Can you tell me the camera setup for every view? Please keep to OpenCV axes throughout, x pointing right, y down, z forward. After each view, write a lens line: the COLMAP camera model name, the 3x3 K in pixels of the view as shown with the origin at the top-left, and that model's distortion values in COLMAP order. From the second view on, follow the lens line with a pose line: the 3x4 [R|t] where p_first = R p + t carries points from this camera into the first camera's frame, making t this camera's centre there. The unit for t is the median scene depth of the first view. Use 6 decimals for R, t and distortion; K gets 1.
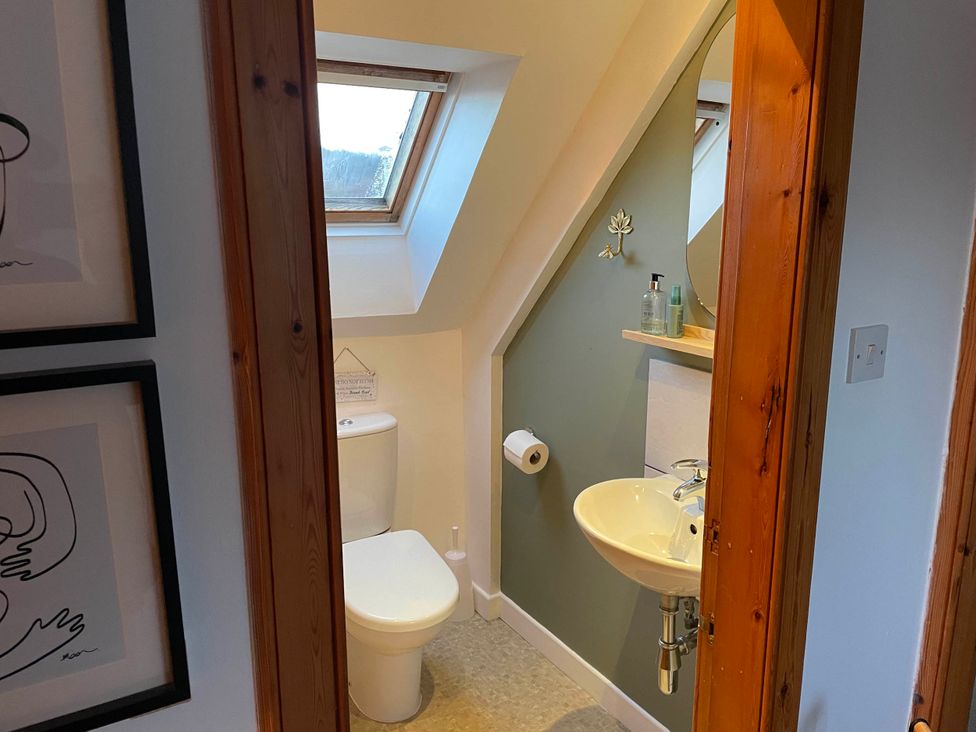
lens RADIAL K [[737.3, 0, 489.3], [0, 737.3, 360.7], [0, 0, 1]] dist [0.105812, -0.138161]
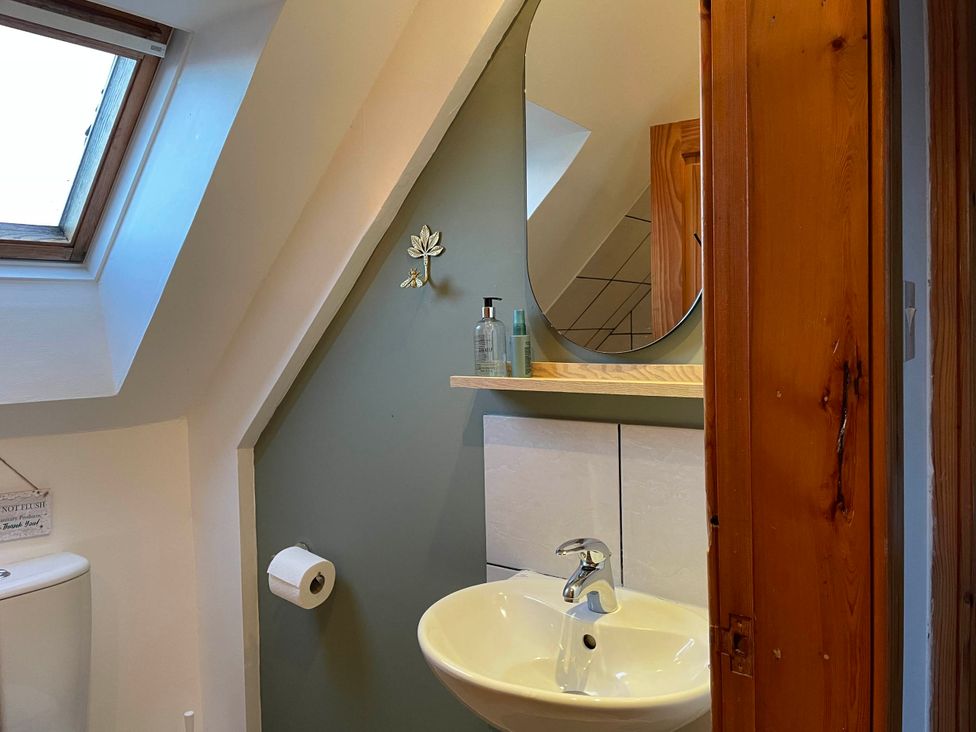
lens RADIAL K [[737.3, 0, 489.3], [0, 737.3, 360.7], [0, 0, 1]] dist [0.105812, -0.138161]
pose [[0.921228, -0.042136, 0.386734, -0.062751], [0.104355, 0.984448, -0.141323, 0.048137], [-0.374765, 0.170548, 0.911298, 0.303622]]
